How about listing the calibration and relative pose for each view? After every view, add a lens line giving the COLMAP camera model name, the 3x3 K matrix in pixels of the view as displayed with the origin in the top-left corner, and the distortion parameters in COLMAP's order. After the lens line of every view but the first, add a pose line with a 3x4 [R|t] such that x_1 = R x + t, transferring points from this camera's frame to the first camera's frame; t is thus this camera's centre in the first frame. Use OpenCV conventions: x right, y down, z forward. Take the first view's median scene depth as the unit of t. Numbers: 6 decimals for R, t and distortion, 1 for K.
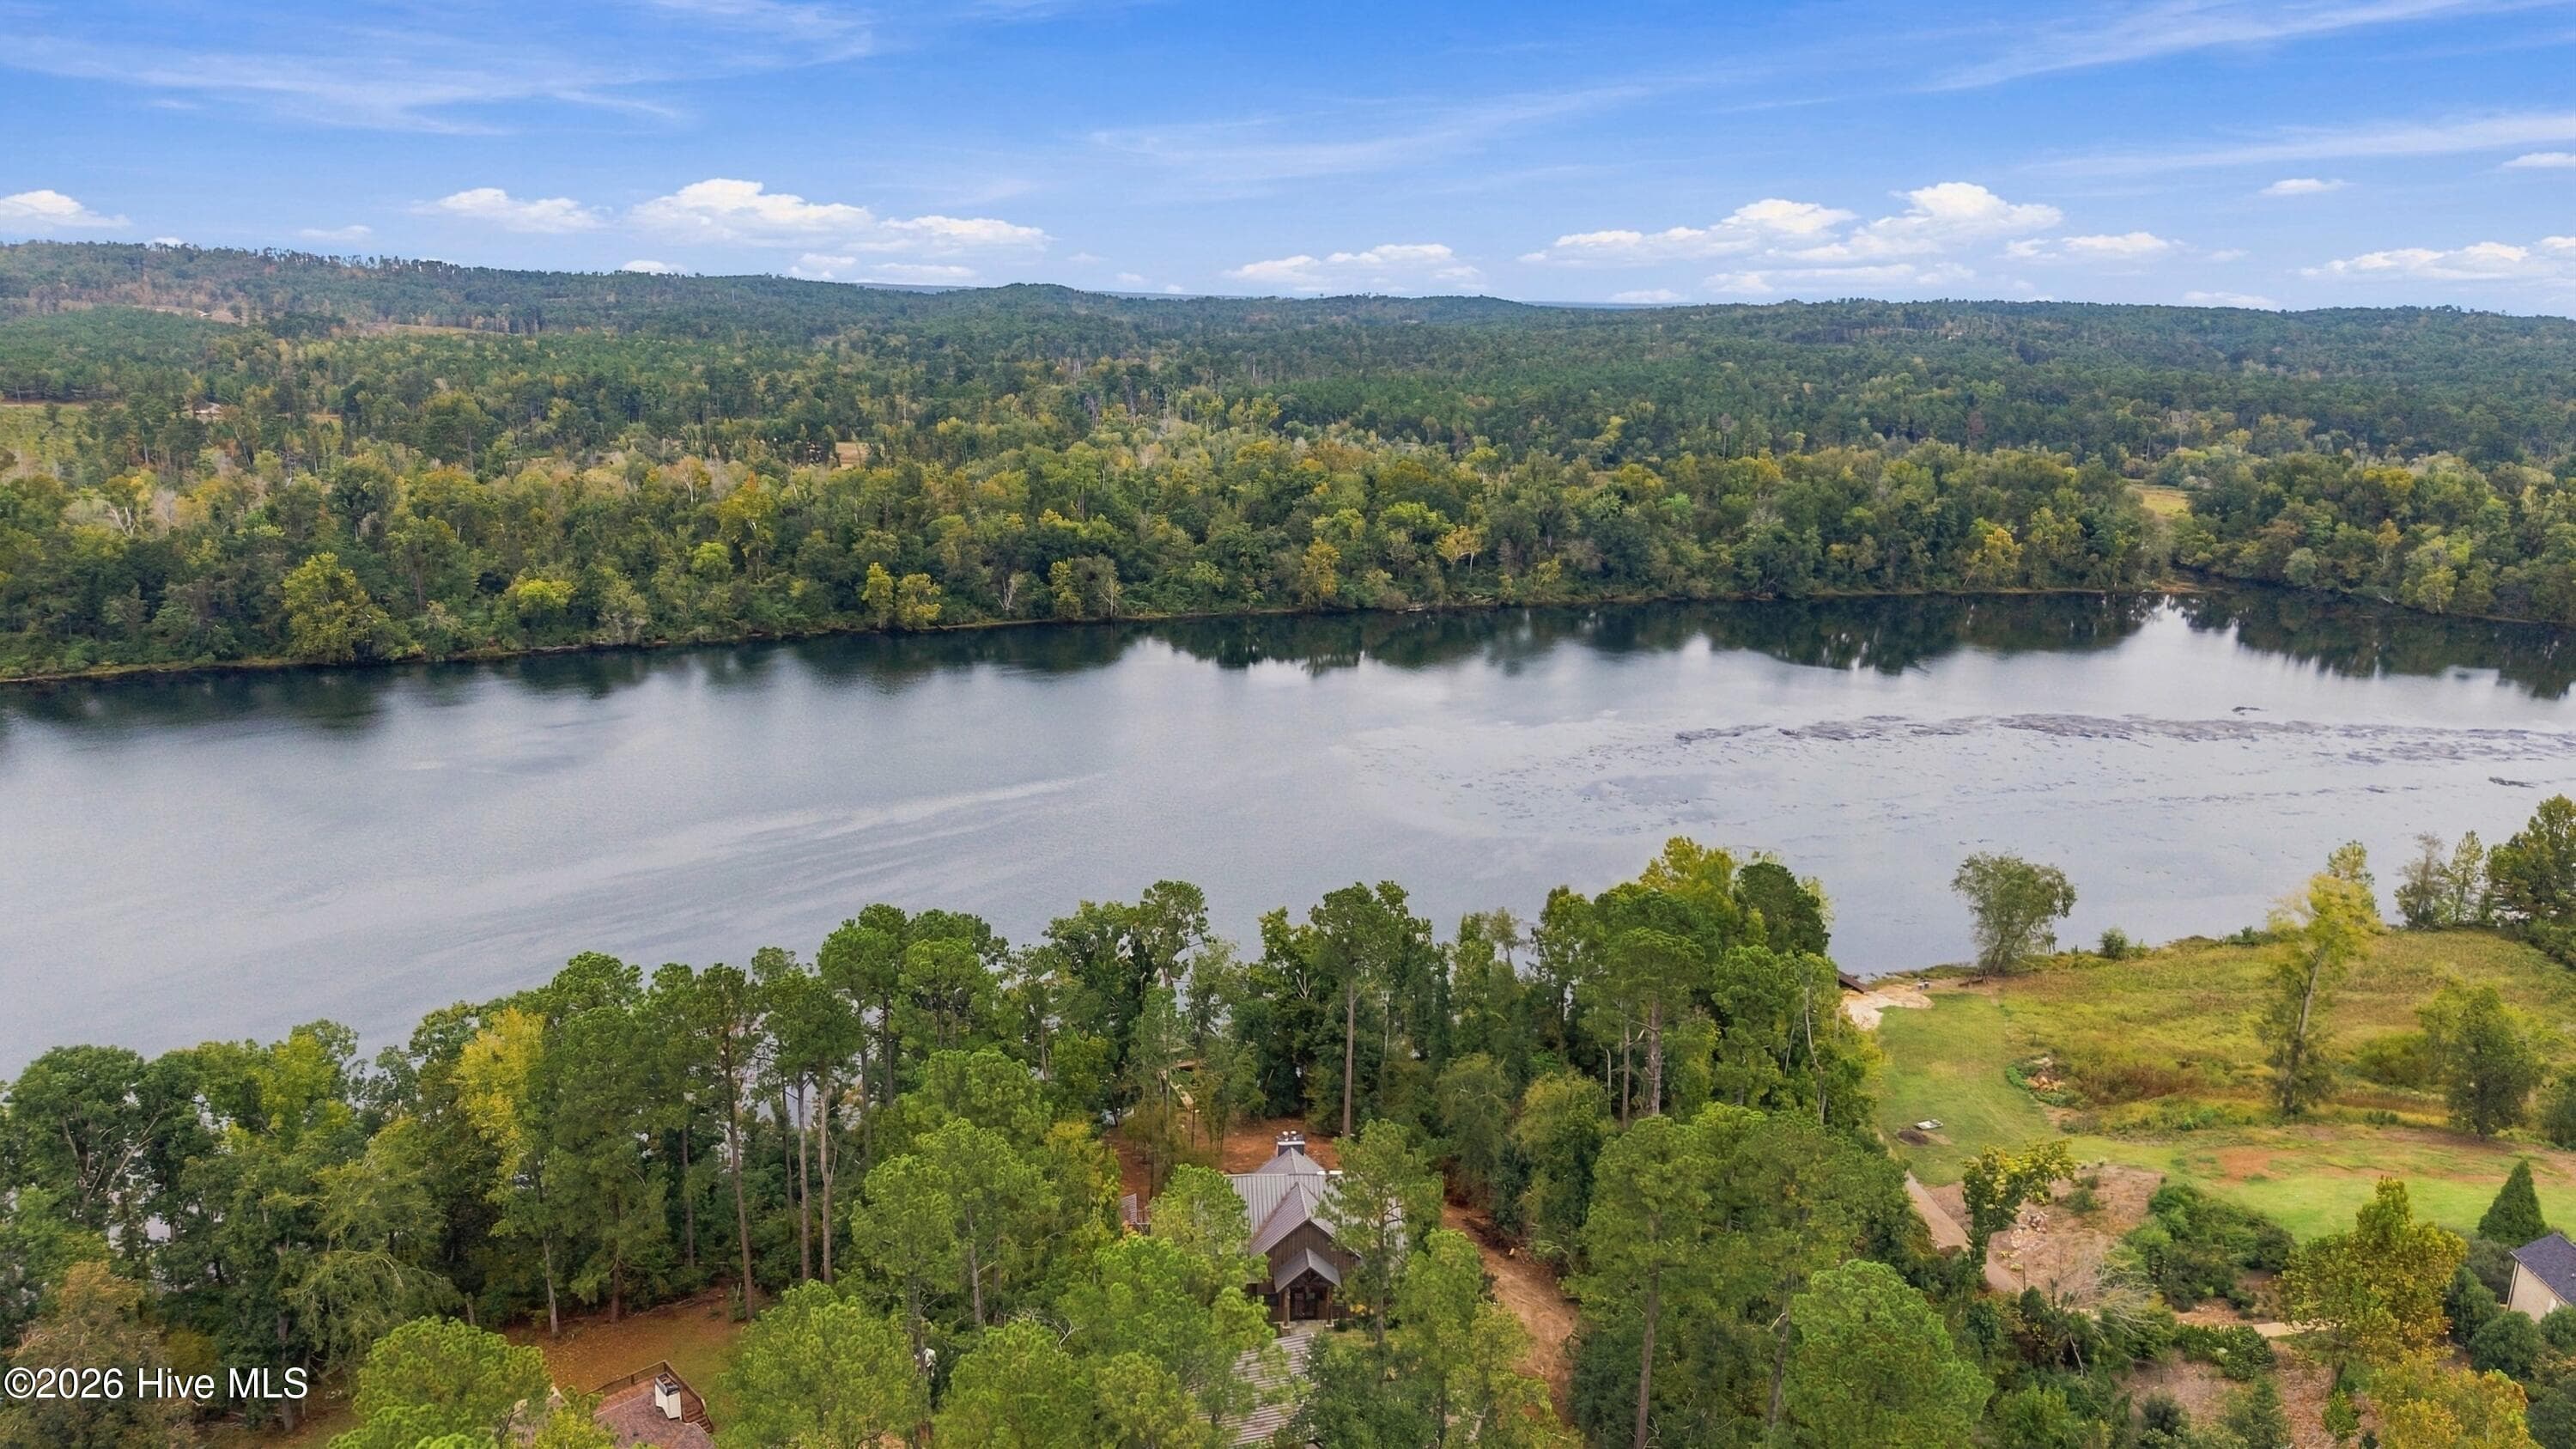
lens RADIAL K [[1692.3, 0, 1283.8], [0, 1692.3, 716.8], [0, 0, 1]] dist [0.062651, -0.082413]
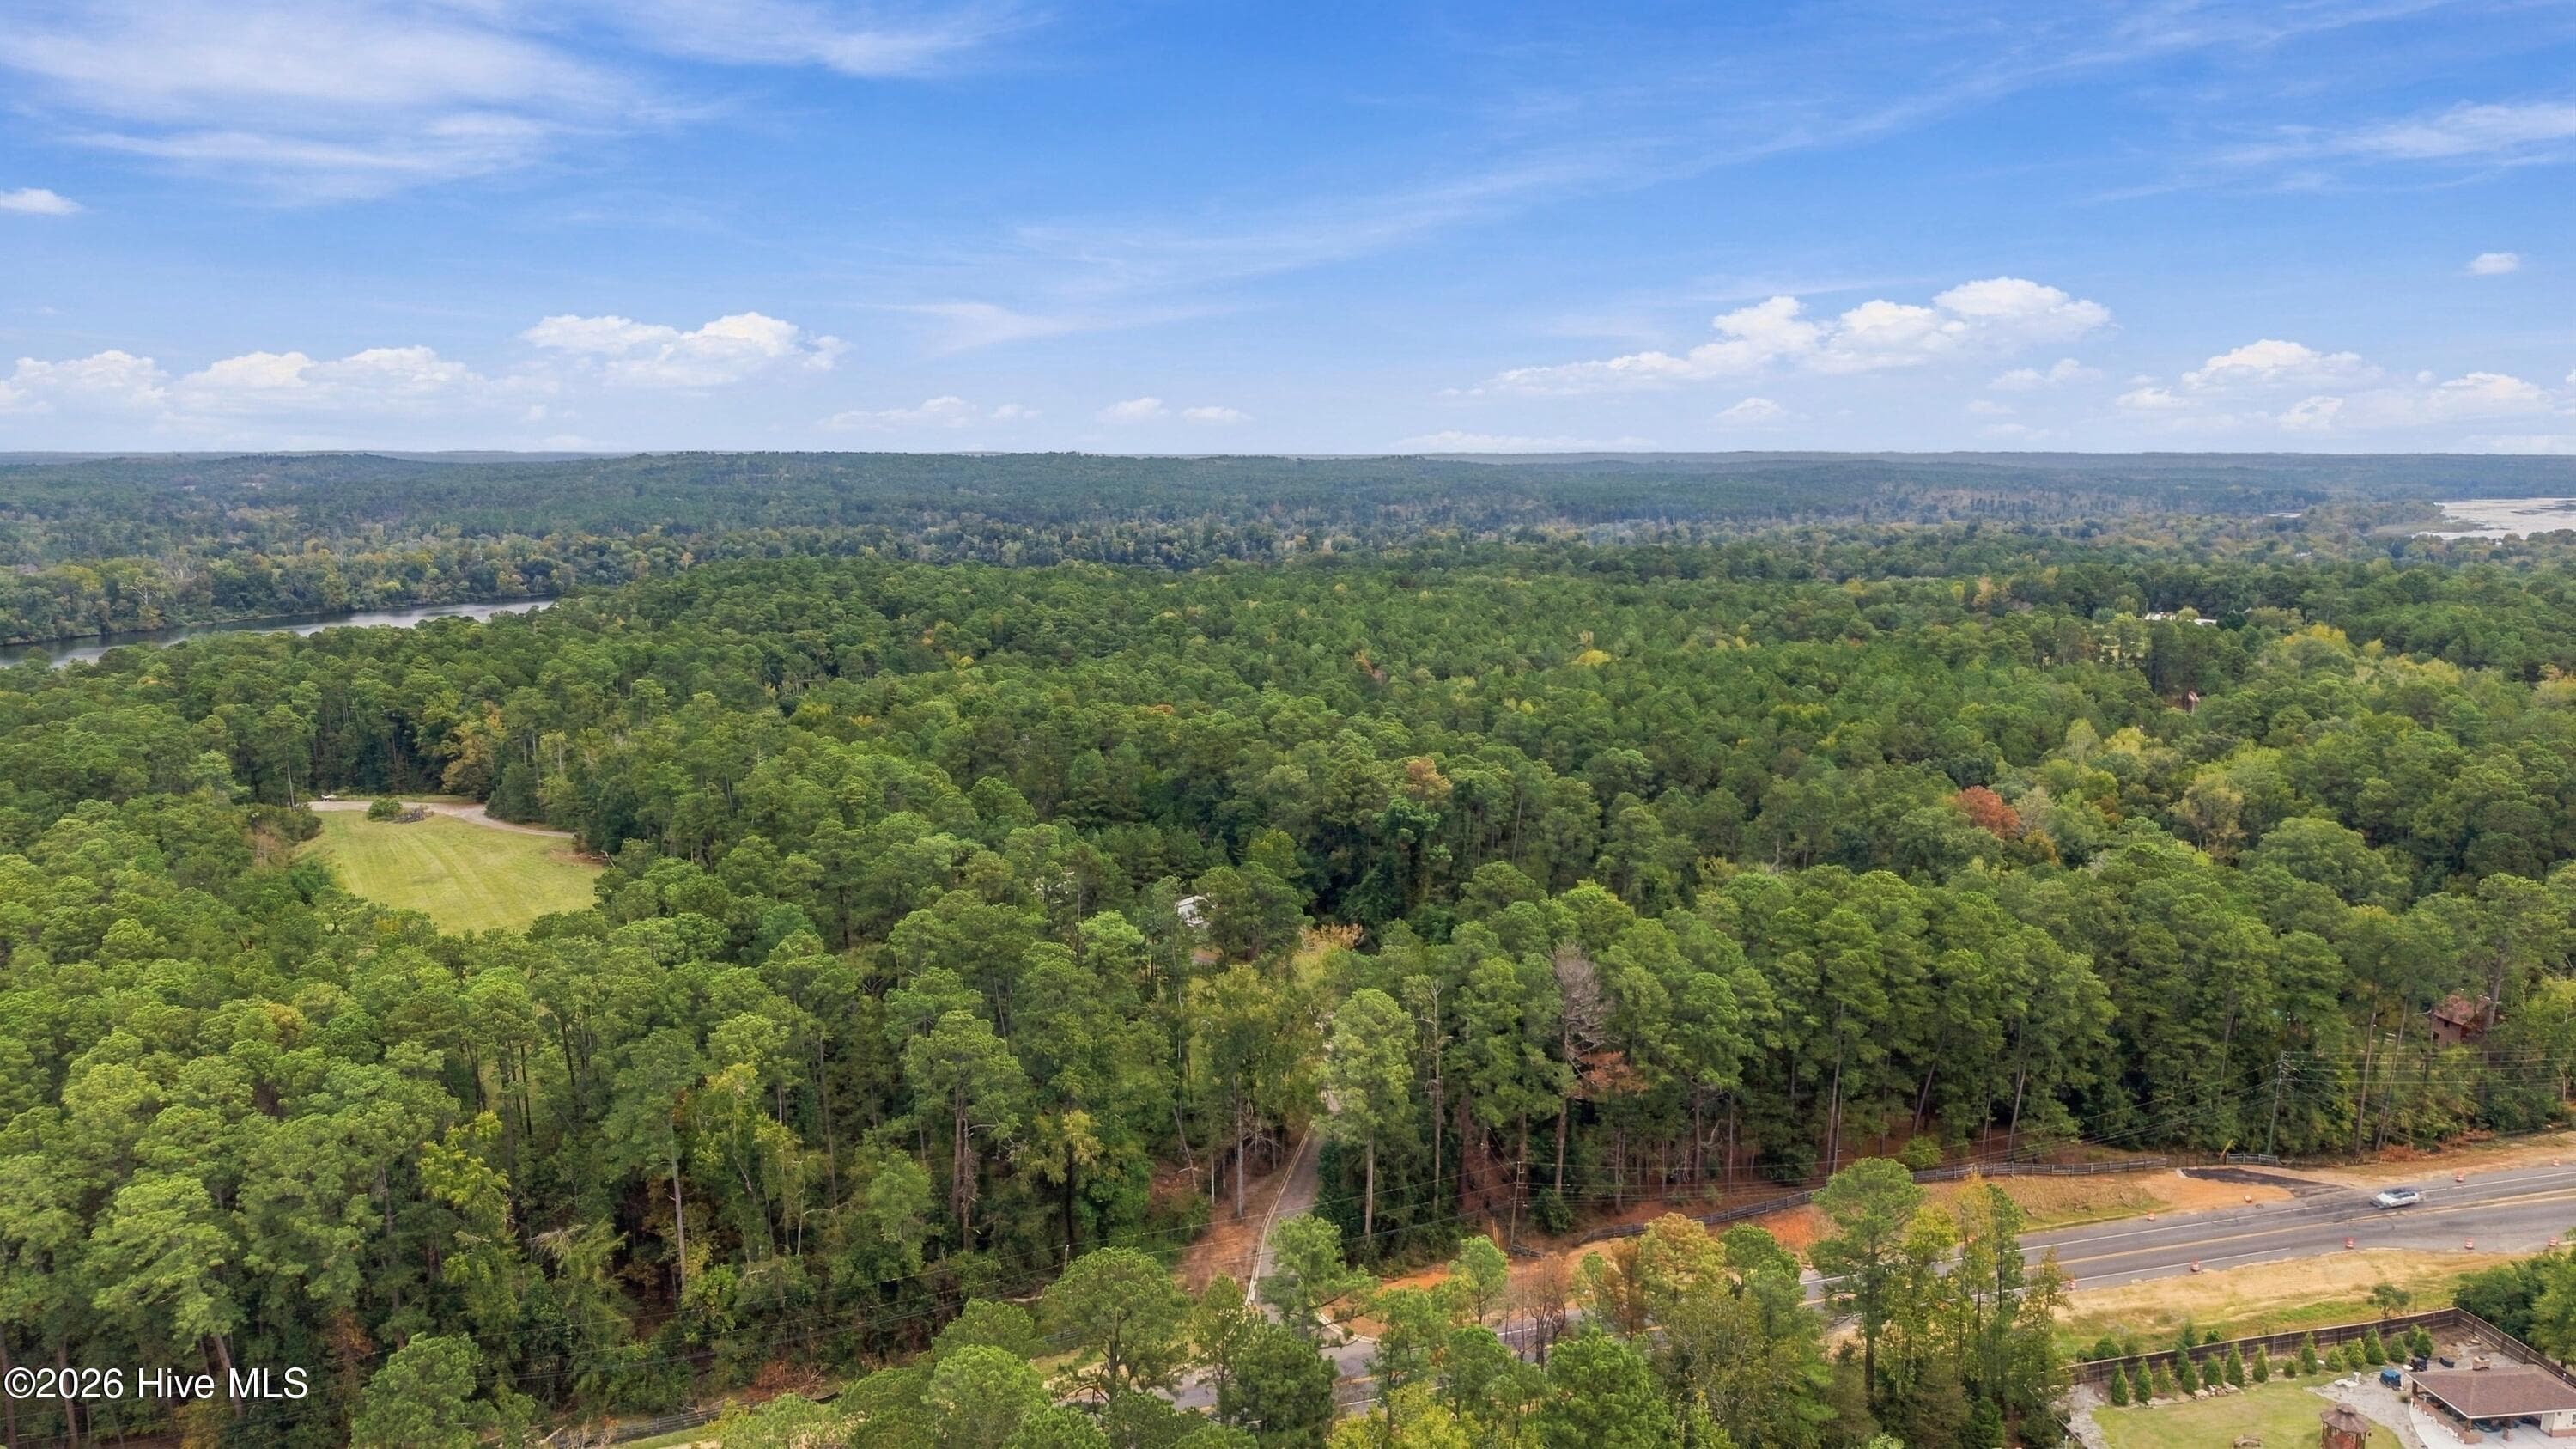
lens RADIAL K [[1692.3, 0, 1283.8], [0, 1692.3, 716.8], [0, 0, 1]] dist [0.062651, -0.082413]
pose [[0.778570, -0.116352, 0.616678, -0.887584], [0.164727, 0.986096, -0.021920, 0.372455], [-0.605553, 0.118650, 0.786911, -1.733429]]
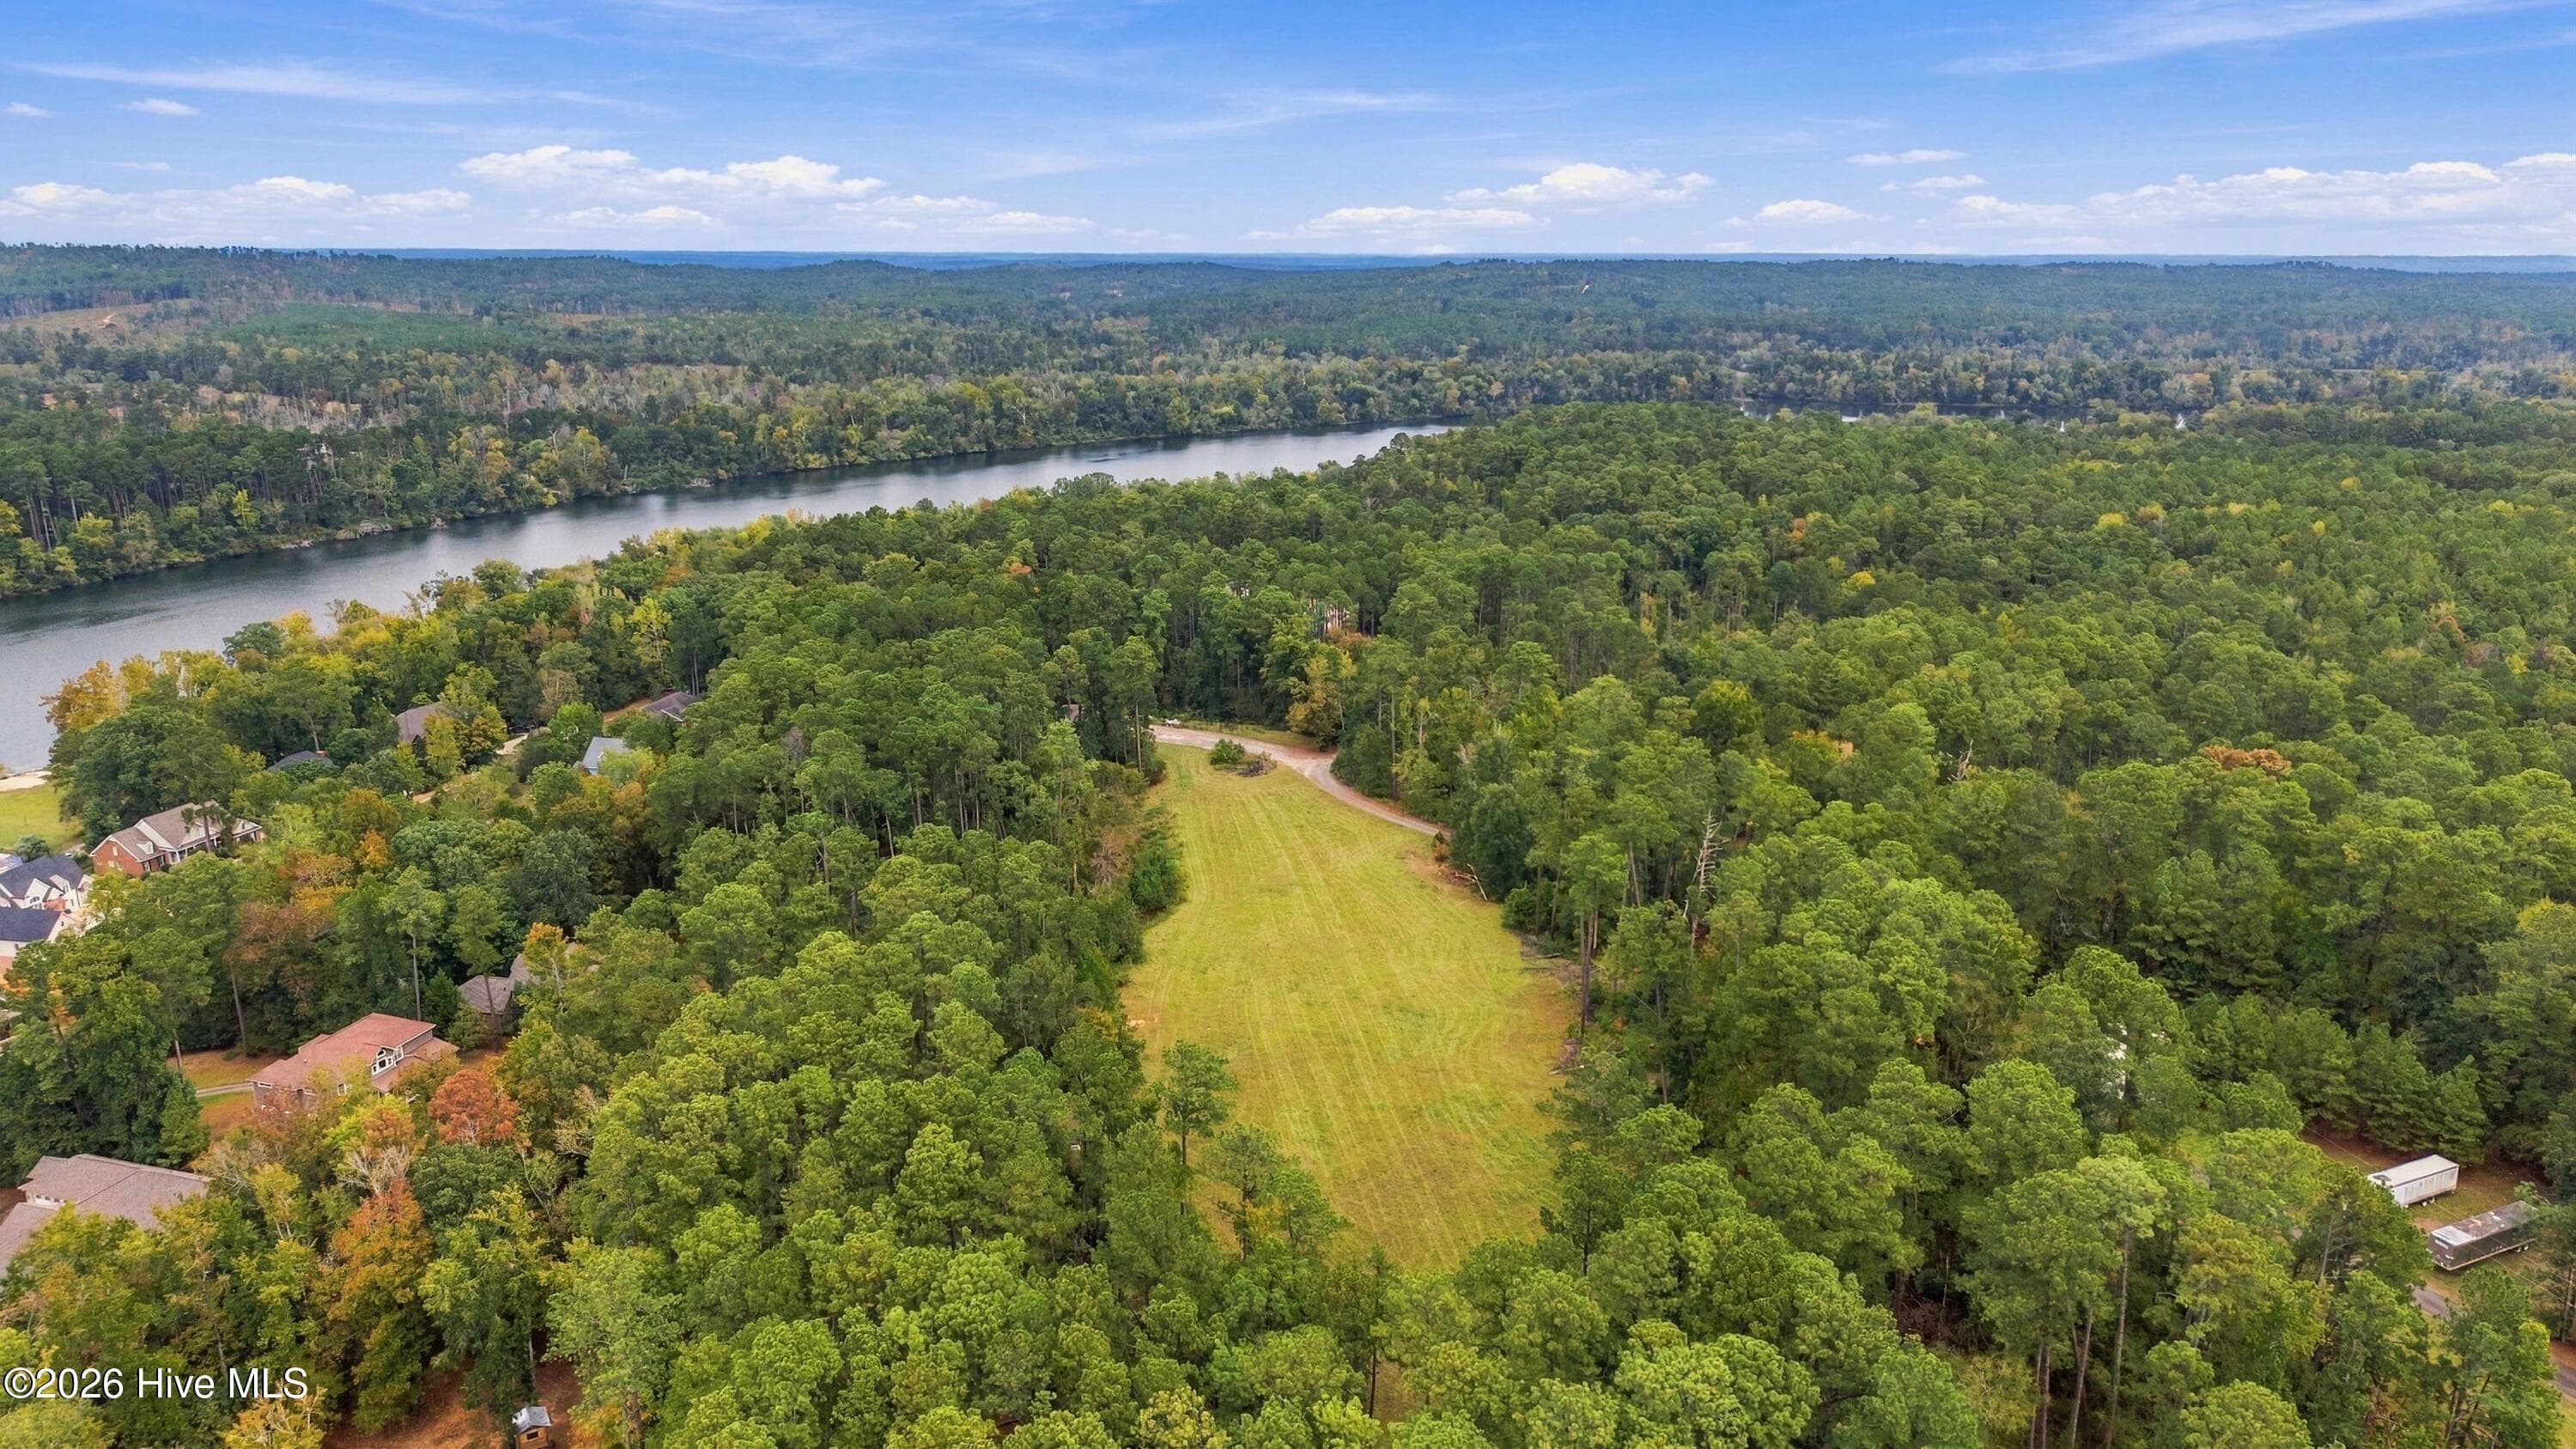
lens RADIAL K [[1709.4, 0, 1282.9], [0, 1709.4, 729.3], [0, 0, 1]] dist [0.004685, 0.001317]
pose [[0.972187, -0.083554, 0.218796, -0.858677], [0.076234, 0.996218, 0.041702, 0.292895], [-0.221453, -0.023862, 0.974879, -1.541101]]
